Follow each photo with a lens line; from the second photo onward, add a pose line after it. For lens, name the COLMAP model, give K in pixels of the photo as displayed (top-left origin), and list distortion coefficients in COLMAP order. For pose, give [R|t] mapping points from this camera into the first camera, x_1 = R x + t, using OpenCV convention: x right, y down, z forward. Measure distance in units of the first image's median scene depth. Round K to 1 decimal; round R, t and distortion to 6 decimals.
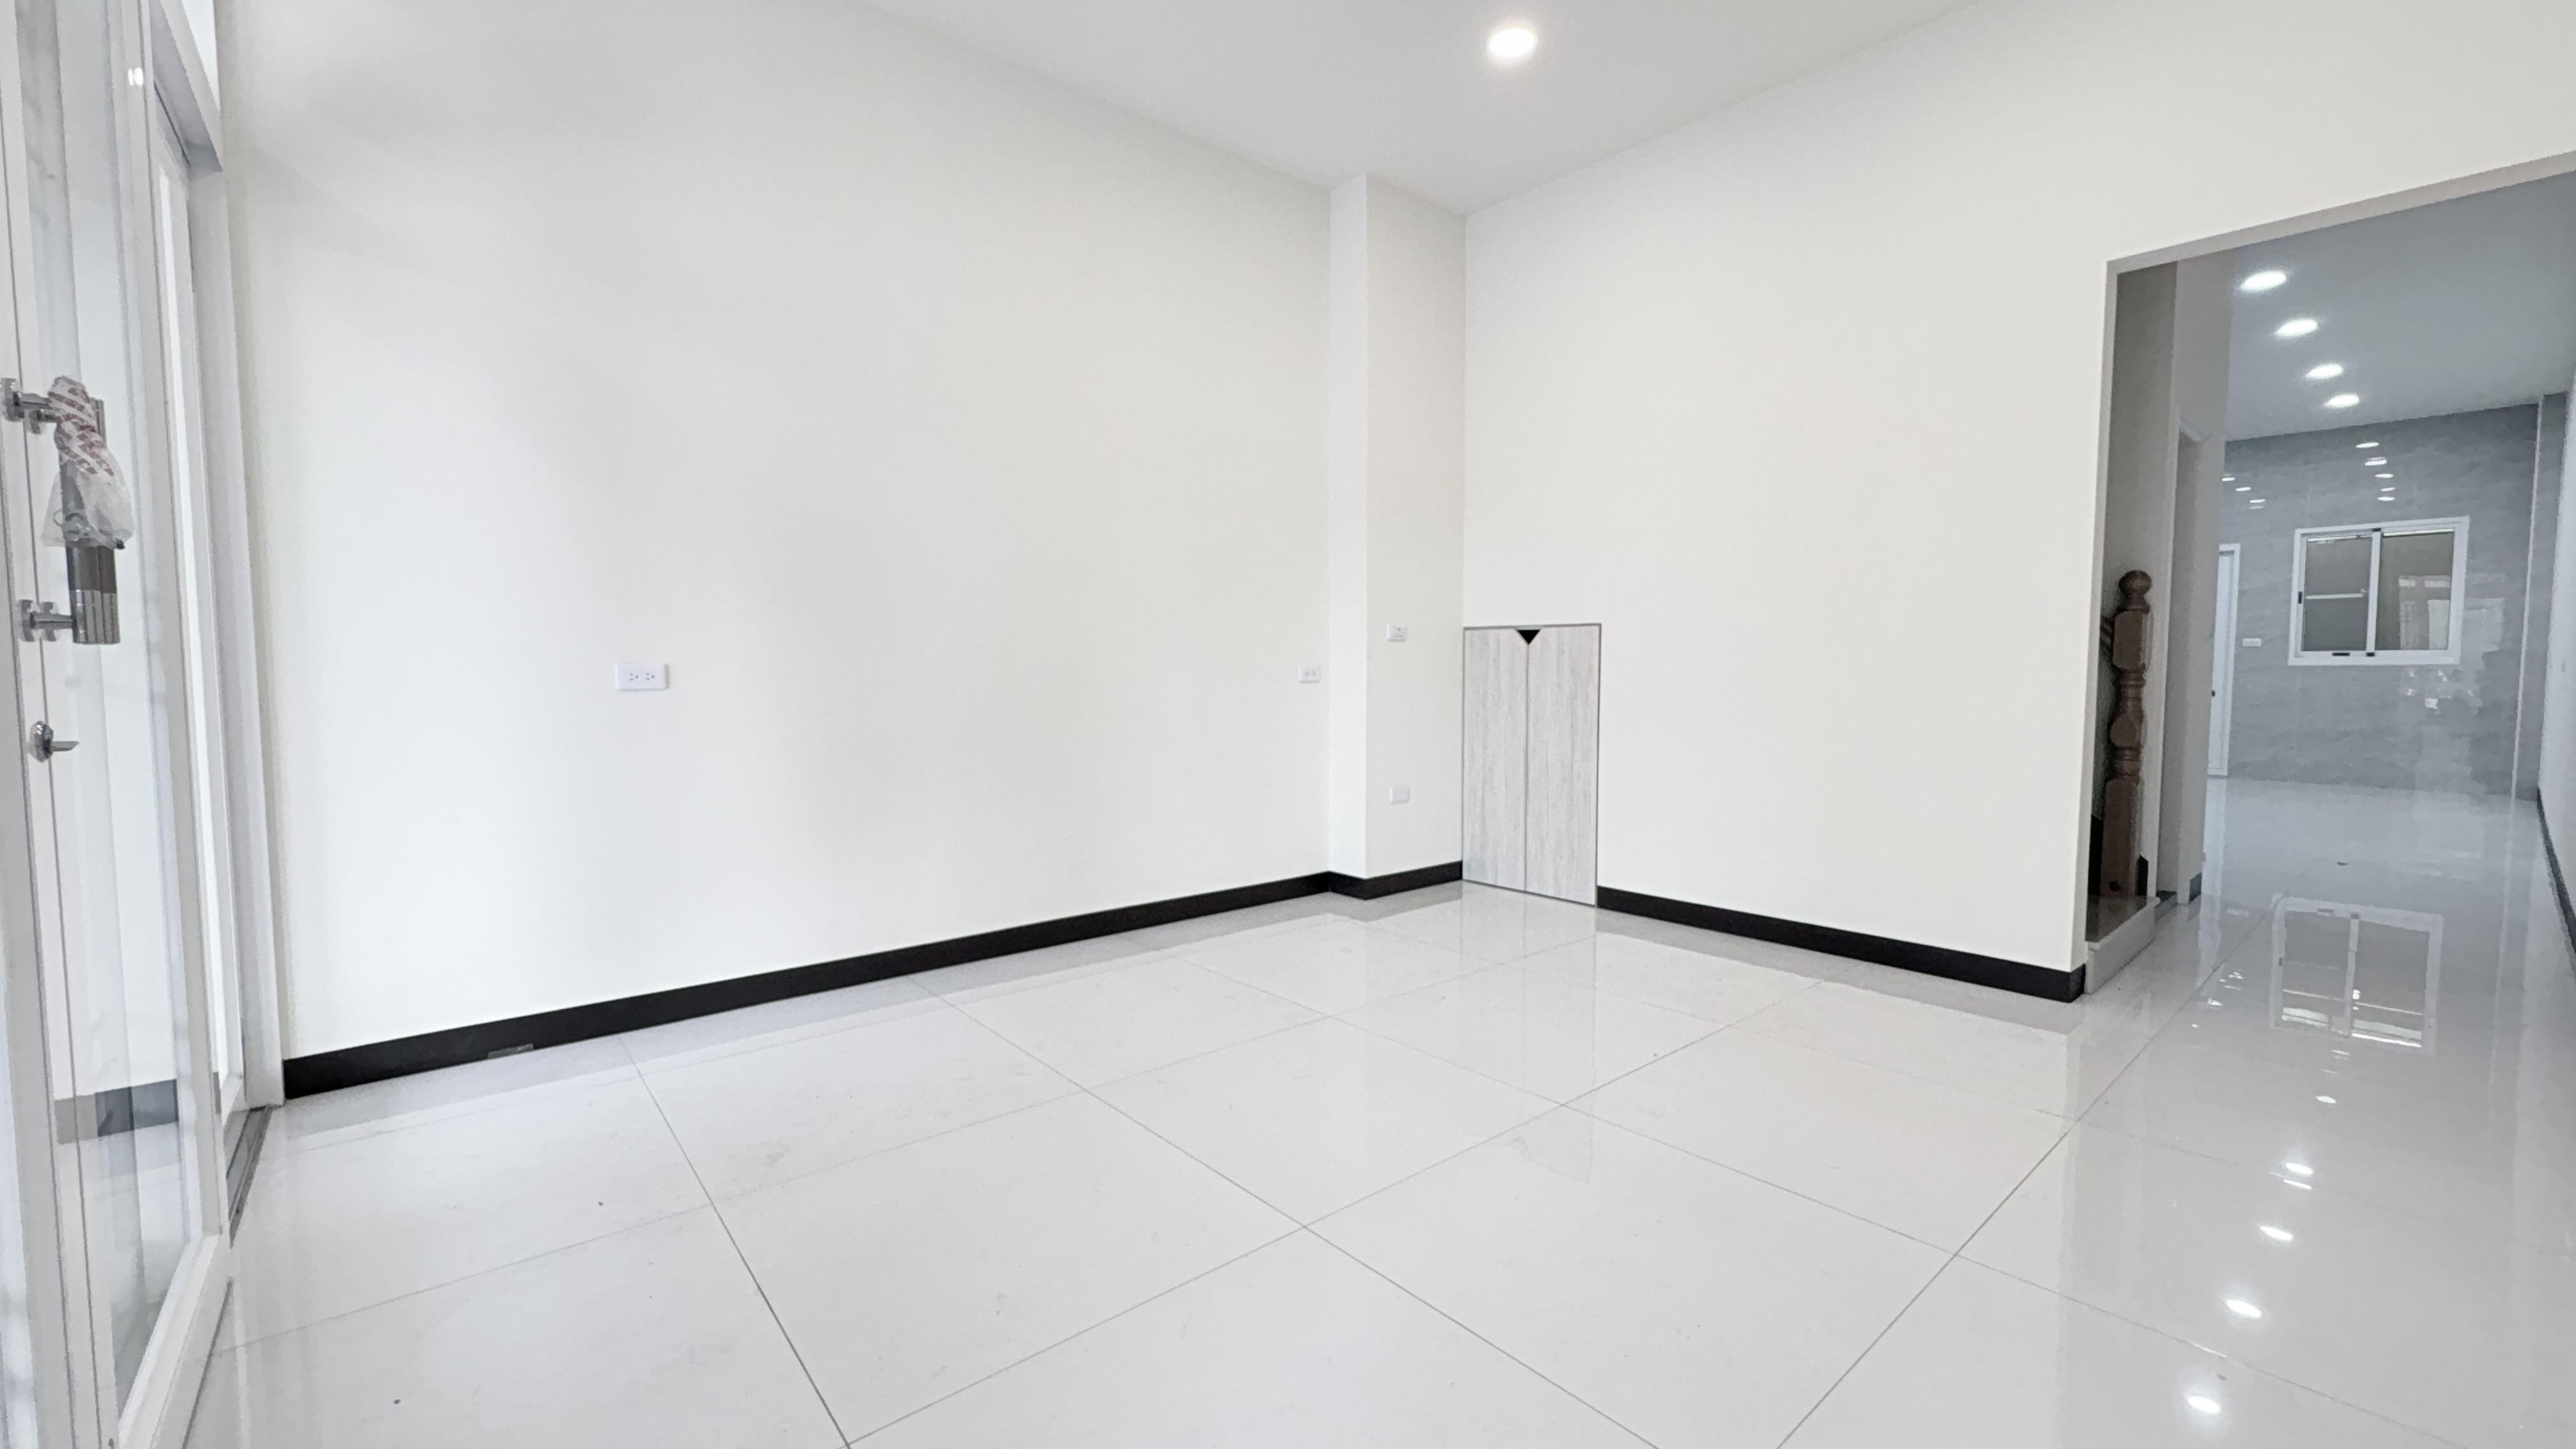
lens RADIAL K [[1036.6, 0, 1292.0], [0, 1036.6, 722.6], [0, 0, 1]] dist [0.000260, -0.000219]
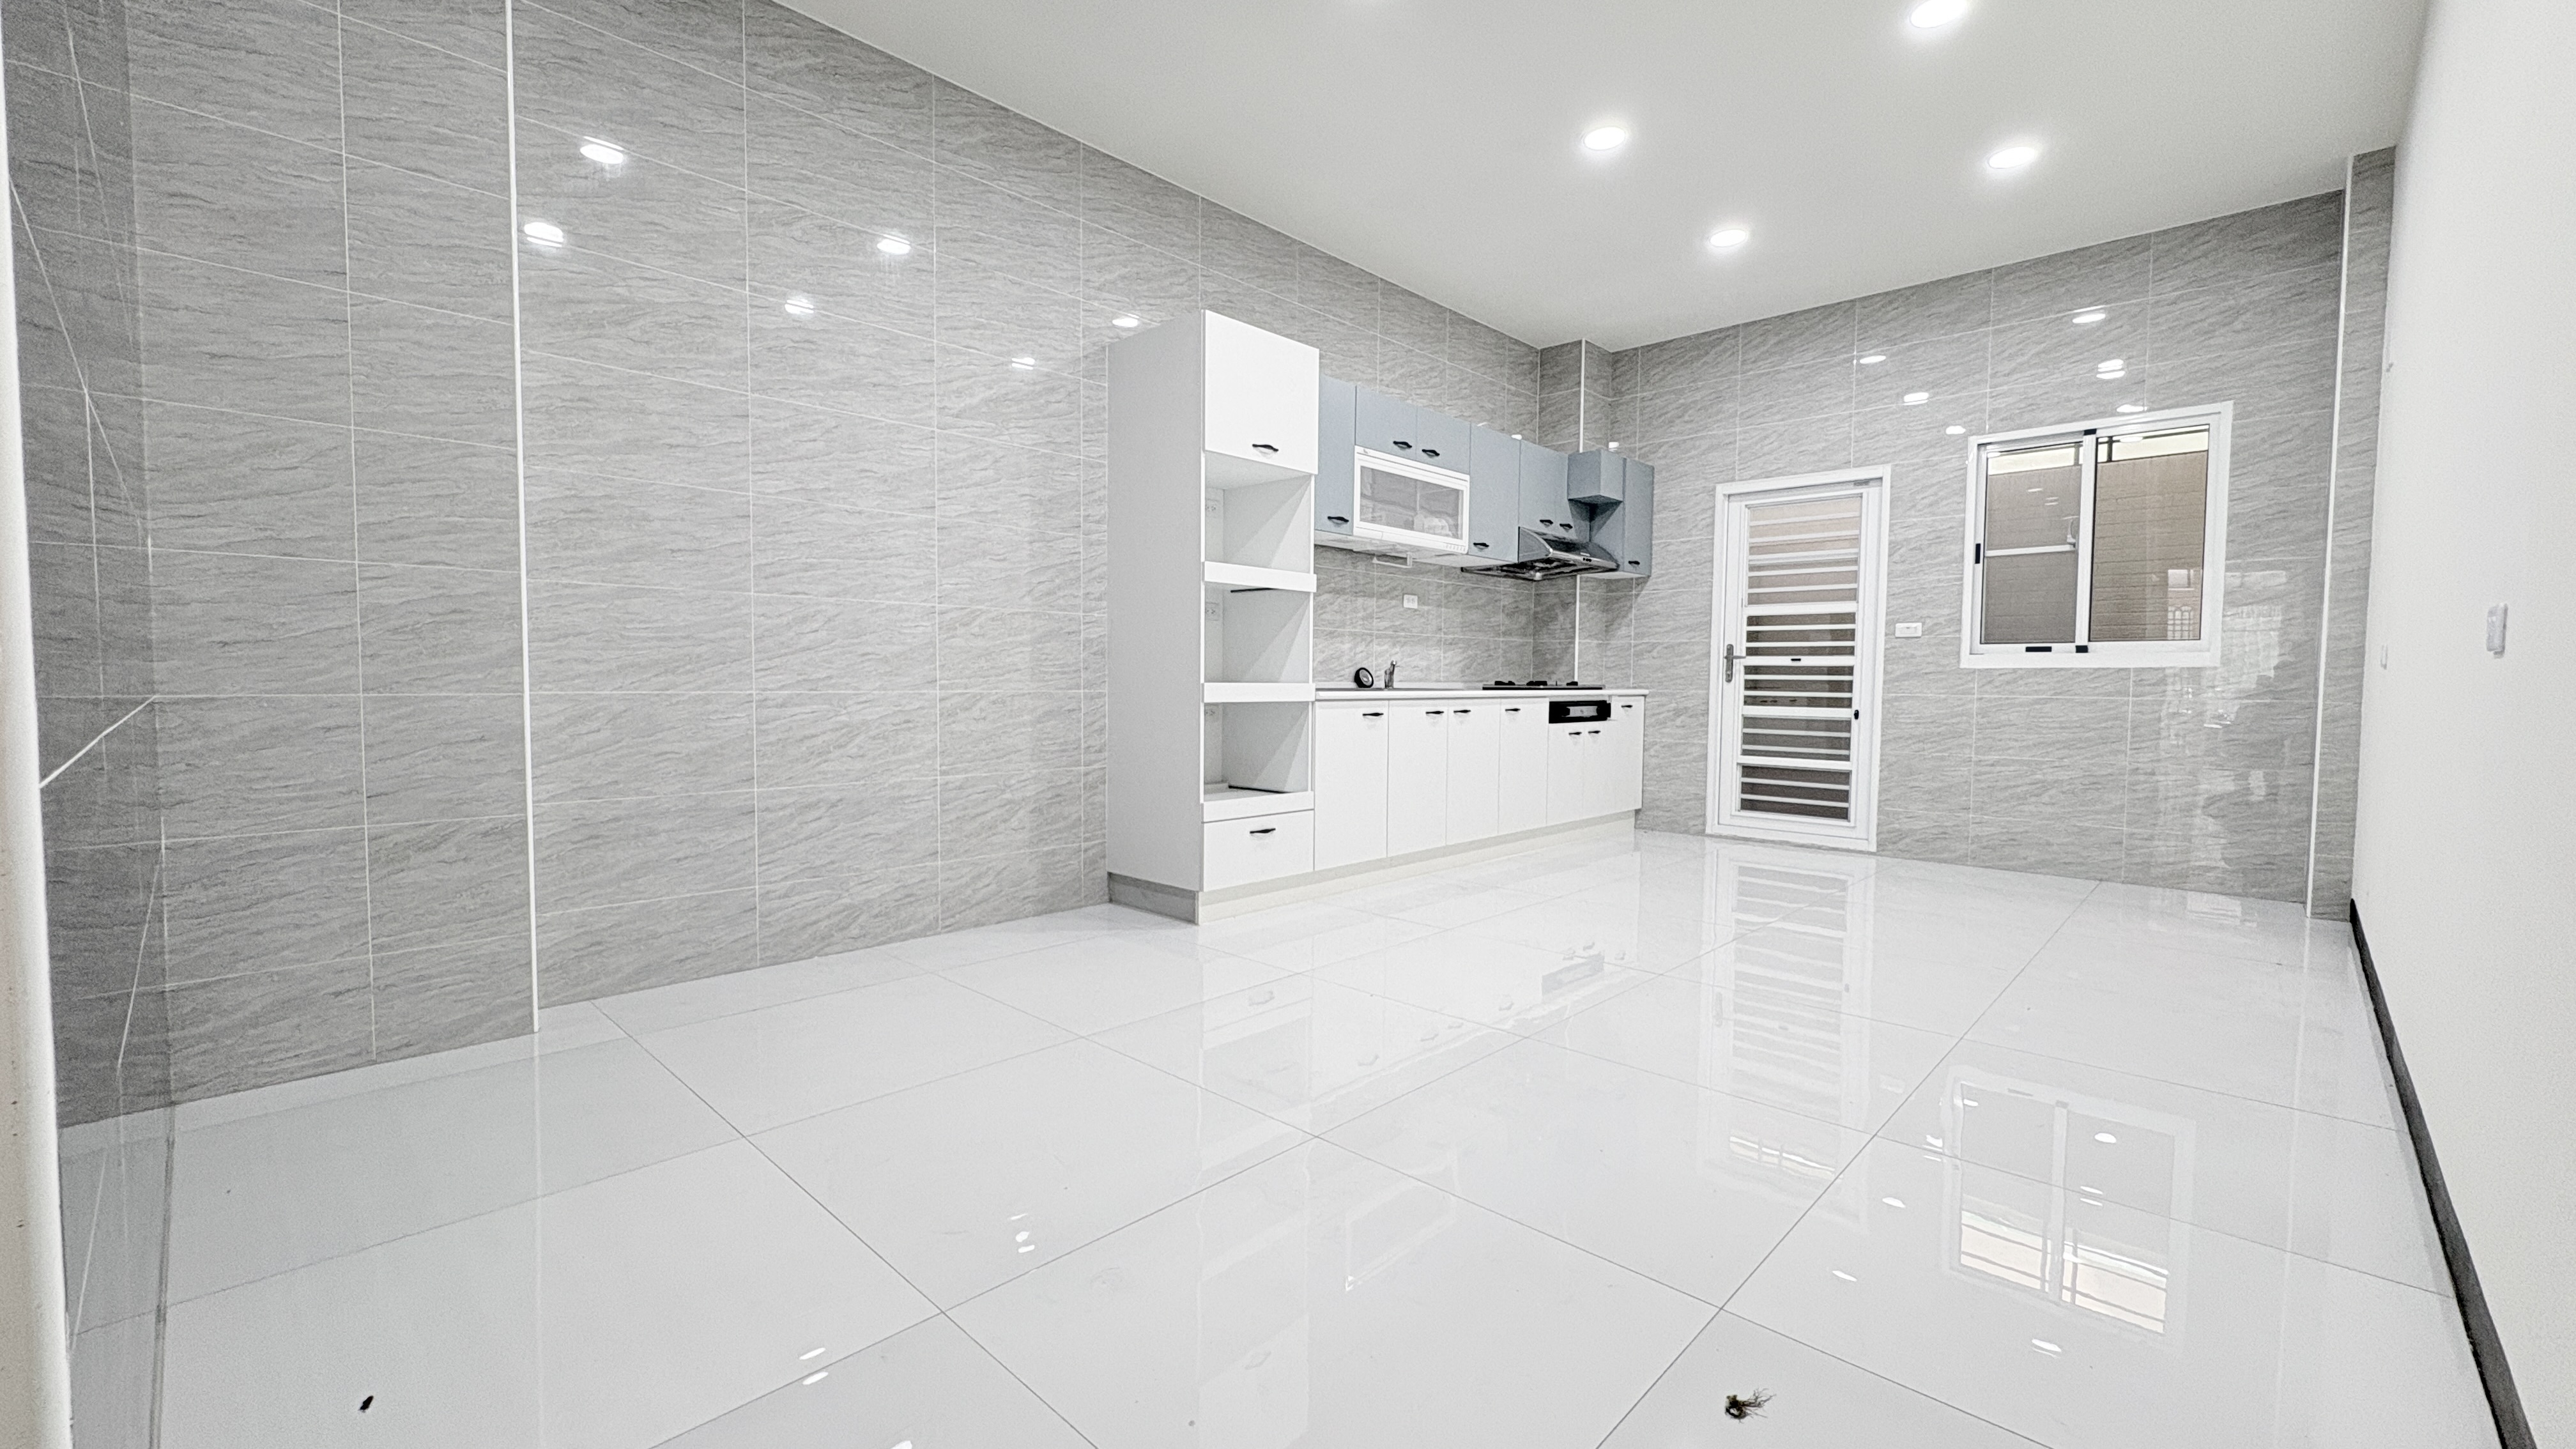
lens RADIAL K [[1036.6, 0, 1284.9], [0, 1036.6, 726.0], [0, 0, 1]] dist [0.000260, -0.000219]
pose [[0.995449, -0.003113, 0.095241, 0.537783], [0.003774, 0.999970, -0.006762, -0.020502], [-0.095217, 0.007091, 0.995431, 0.463296]]
